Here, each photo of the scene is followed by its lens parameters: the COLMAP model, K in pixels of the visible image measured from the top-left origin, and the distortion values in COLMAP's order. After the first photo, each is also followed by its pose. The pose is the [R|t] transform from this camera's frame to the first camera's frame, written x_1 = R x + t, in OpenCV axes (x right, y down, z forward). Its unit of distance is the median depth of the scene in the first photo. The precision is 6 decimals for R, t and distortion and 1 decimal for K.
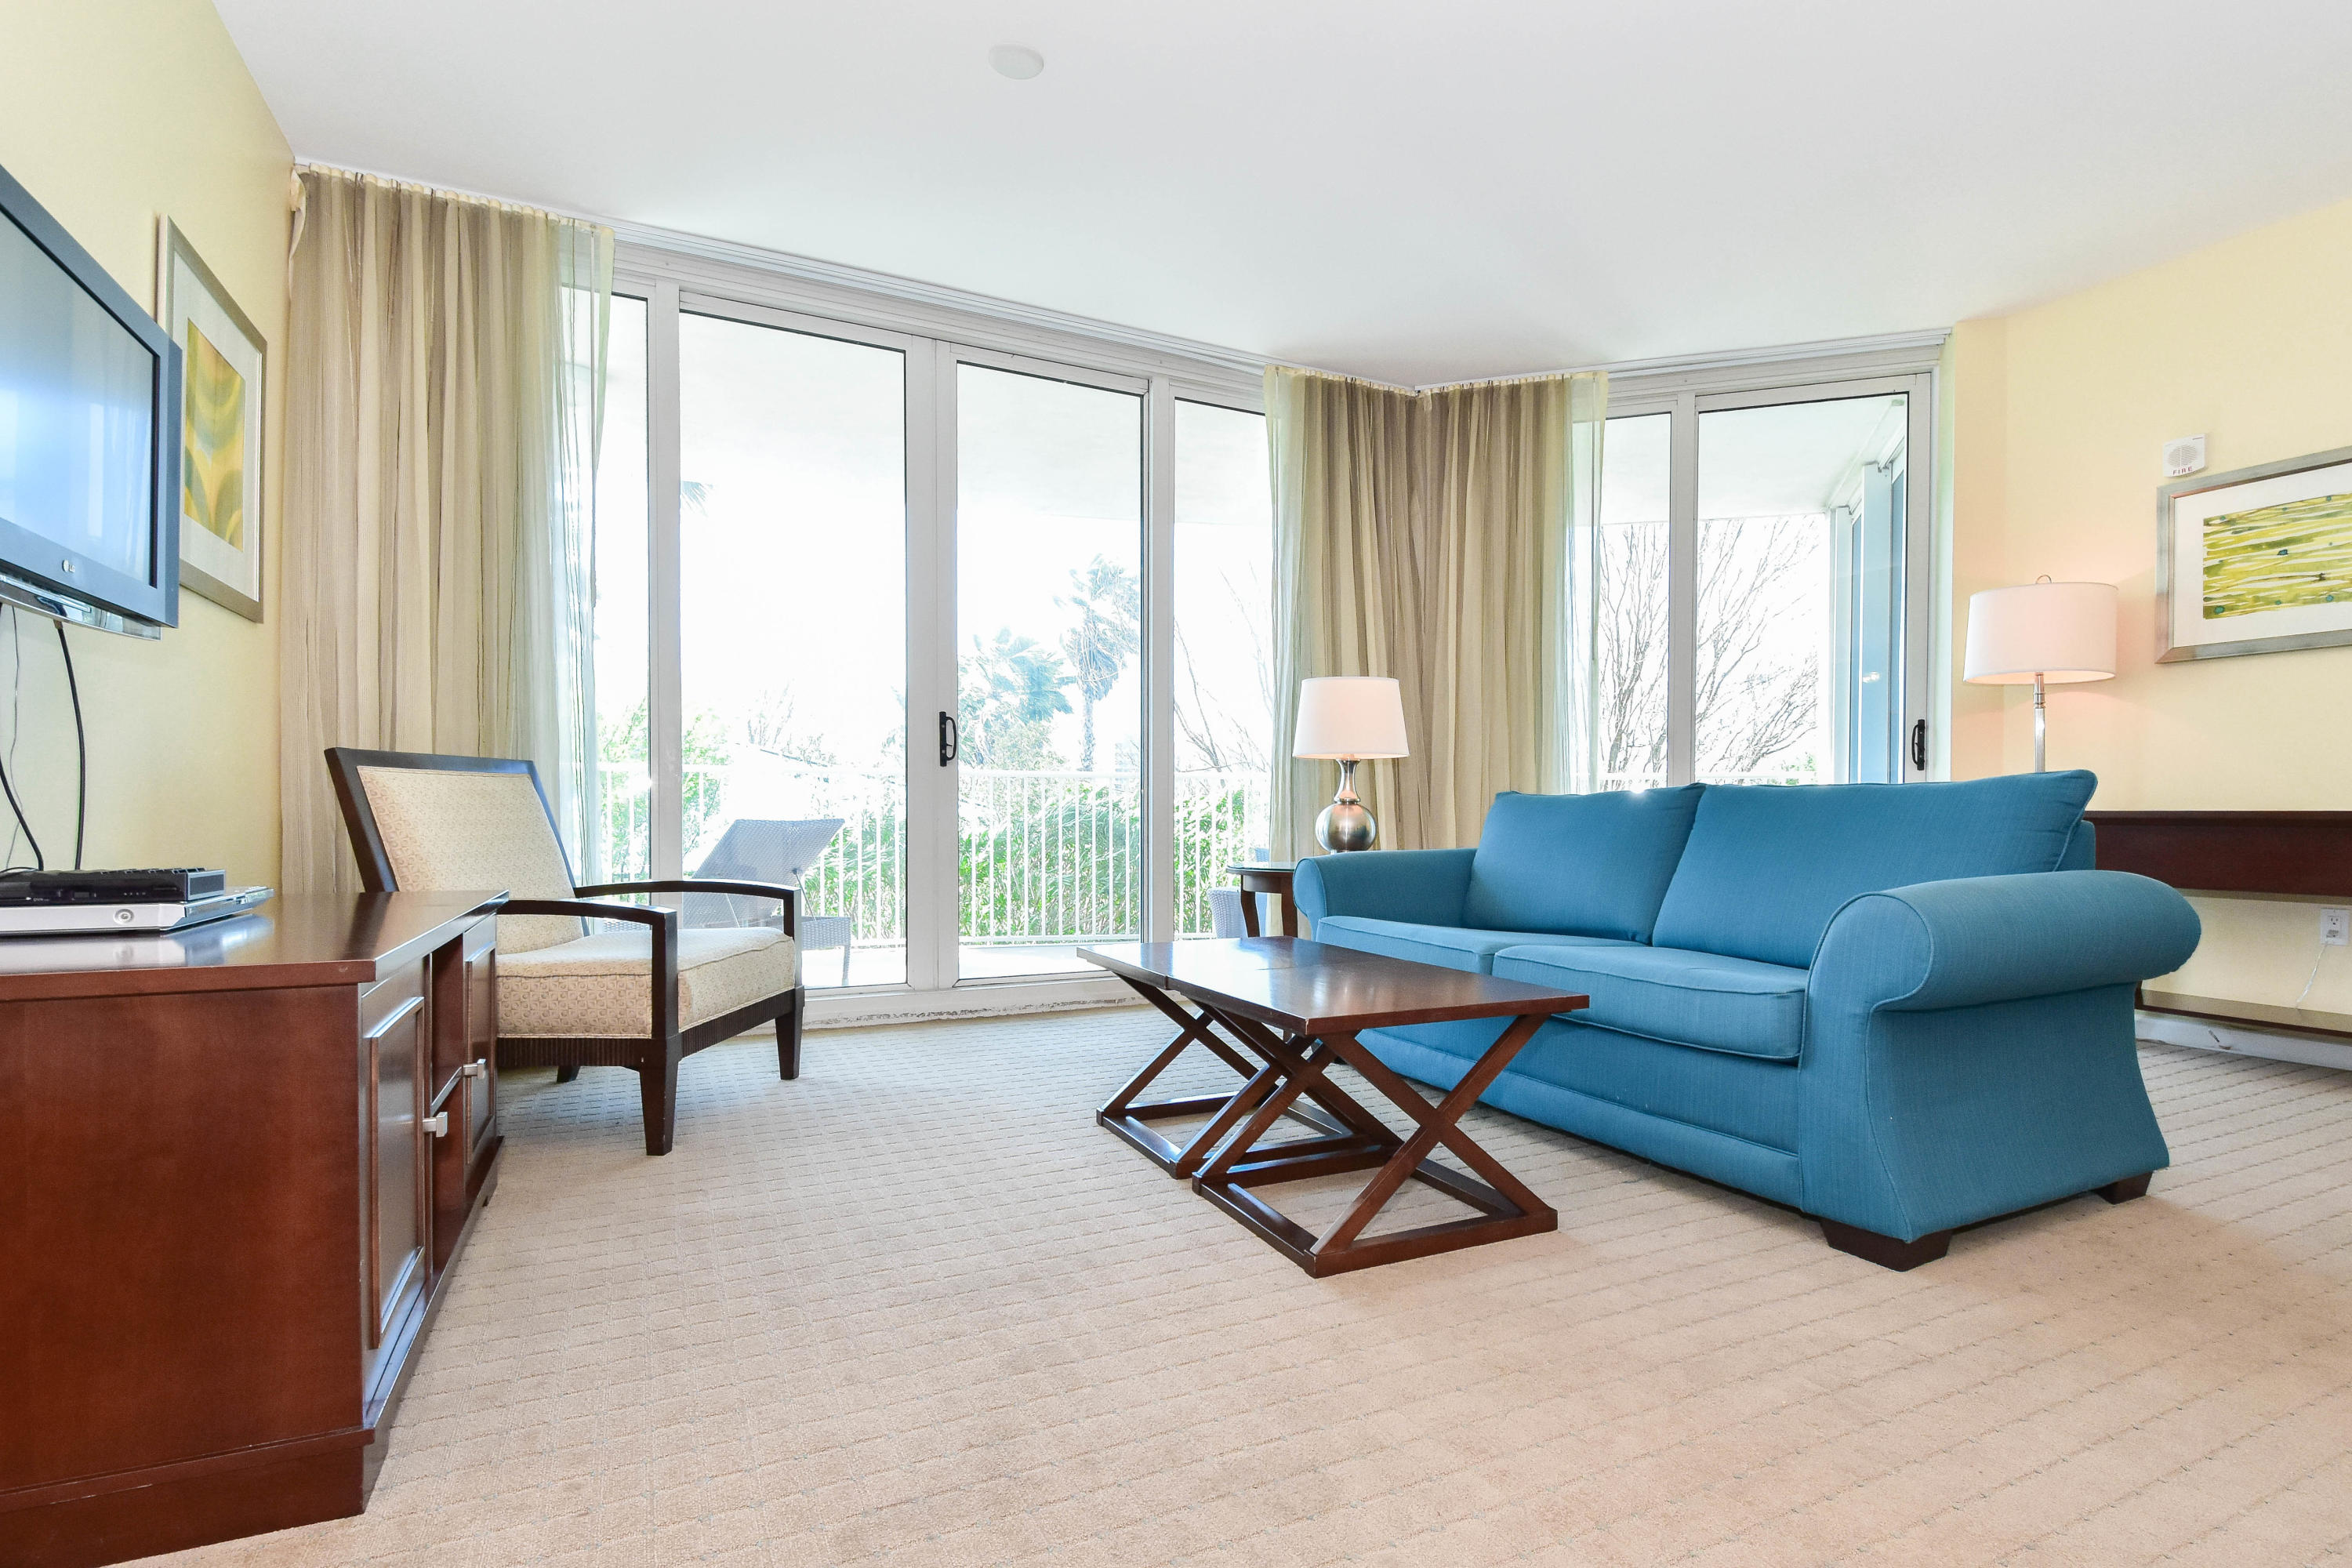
lens RADIAL K [[1171.5, 0, 1293.6], [0, 1171.5, 822.9], [0, 0, 1]] dist [-0.002089, 0.000081]
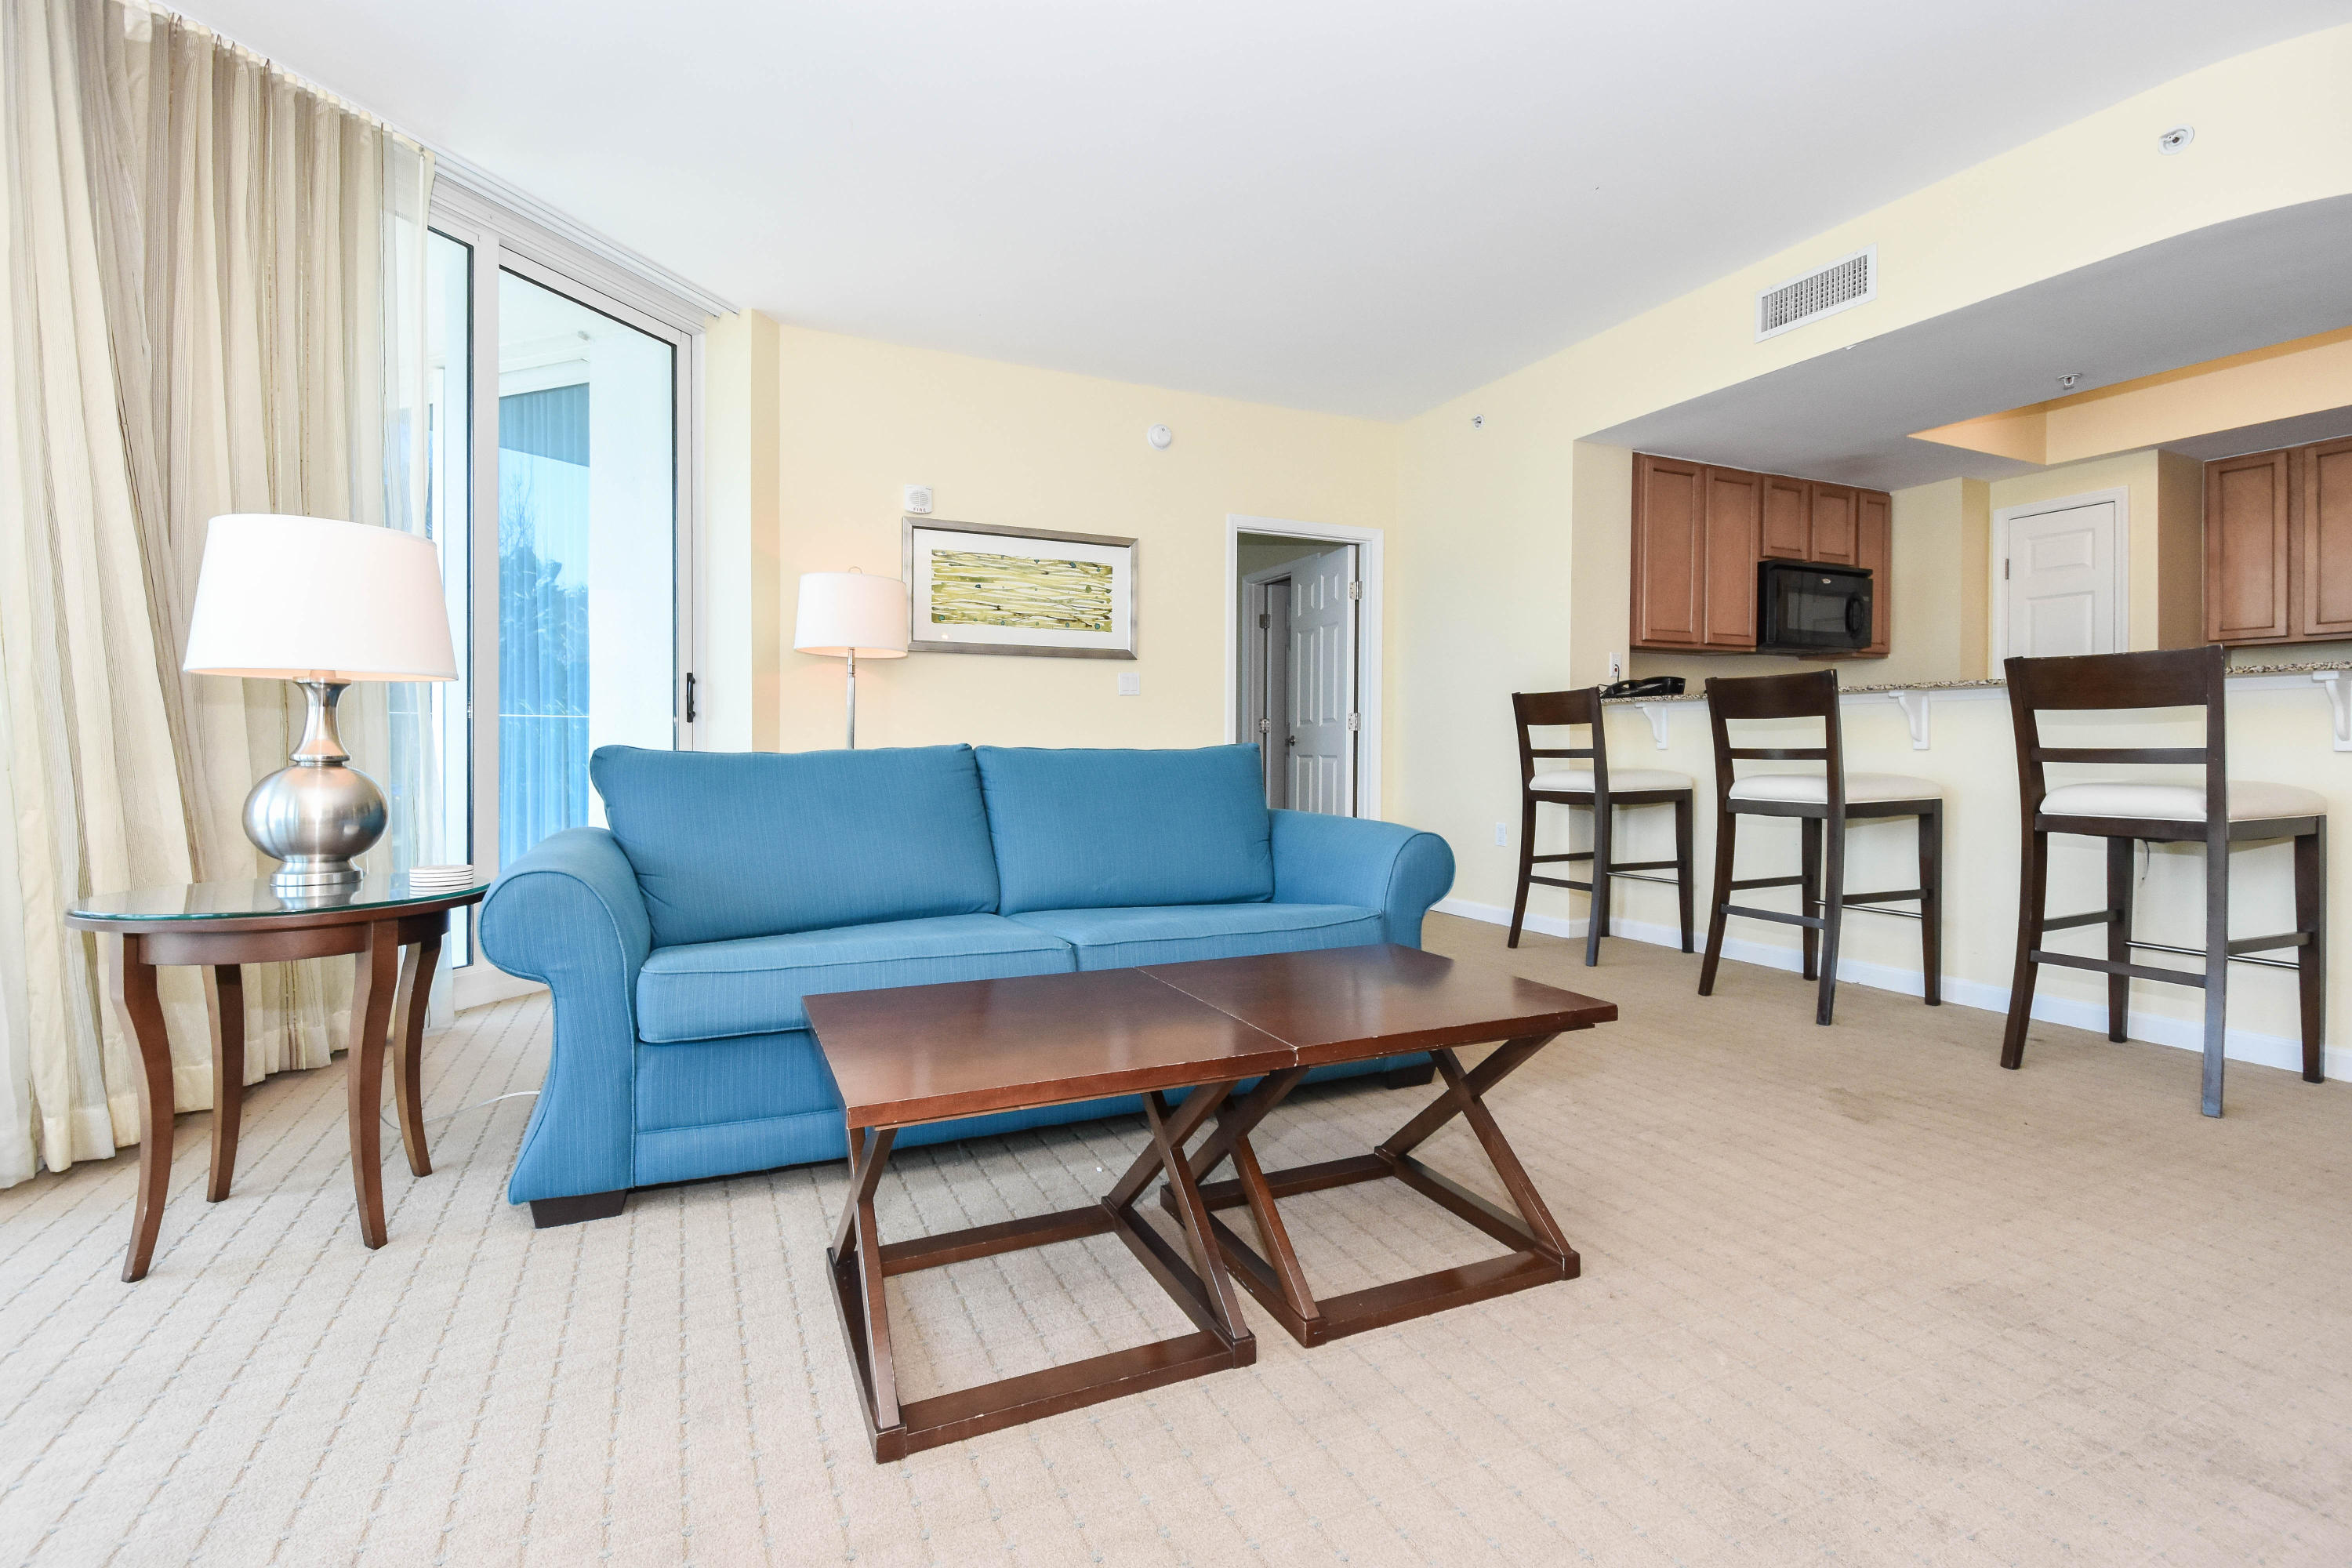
lens RADIAL K [[1062.4, 0, 1142.0], [0, 1062.4, 754.3], [0, 0, 1]] dist [-0.019844, -0.003720]
pose [[0.064192, -0.007572, 0.997909, -0.471014], [0.002041, 0.999970, 0.007456, -0.028266], [-0.997935, 0.001558, 0.064206, 0.695237]]
